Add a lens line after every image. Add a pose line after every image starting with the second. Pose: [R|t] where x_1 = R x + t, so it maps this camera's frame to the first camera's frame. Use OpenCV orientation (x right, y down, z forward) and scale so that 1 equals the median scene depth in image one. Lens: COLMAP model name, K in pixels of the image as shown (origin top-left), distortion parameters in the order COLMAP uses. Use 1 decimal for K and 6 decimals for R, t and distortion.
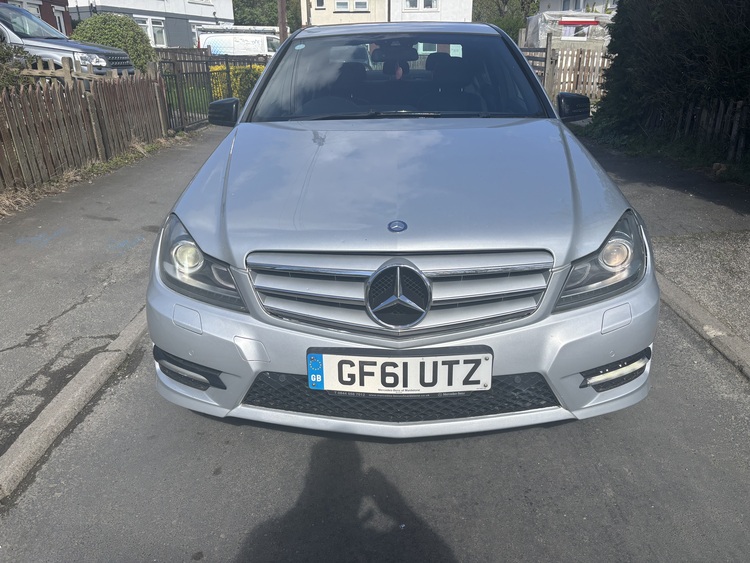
lens RADIAL K [[572.6, 0, 376.5], [0, 572.6, 278.8], [0, 0, 1]] dist [0.022543, -0.024188]
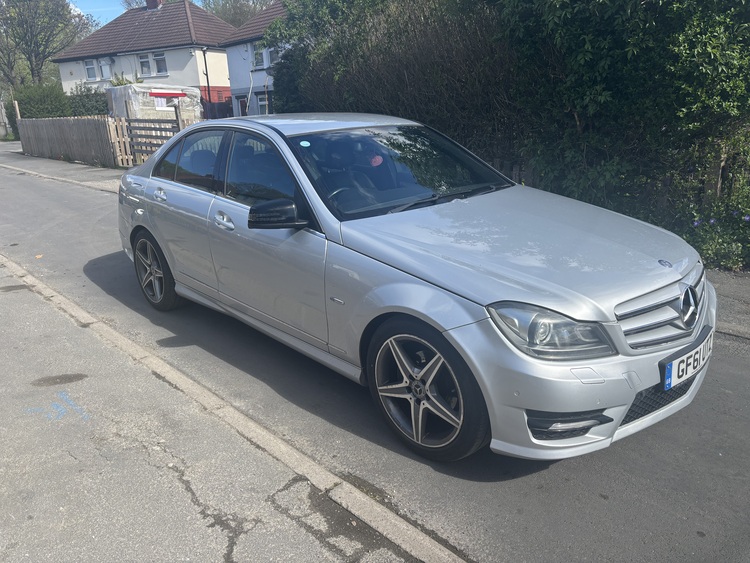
lens RADIAL K [[572.6, 0, 376.9], [0, 572.6, 283.2], [0, 0, 1]] dist [0.022543, -0.024188]
pose [[0.702492, -0.216968, 0.677812, -0.899521], [0.277639, 0.960483, 0.019702, -0.167408], [-0.655302, 0.174346, 0.734971, 0.234492]]
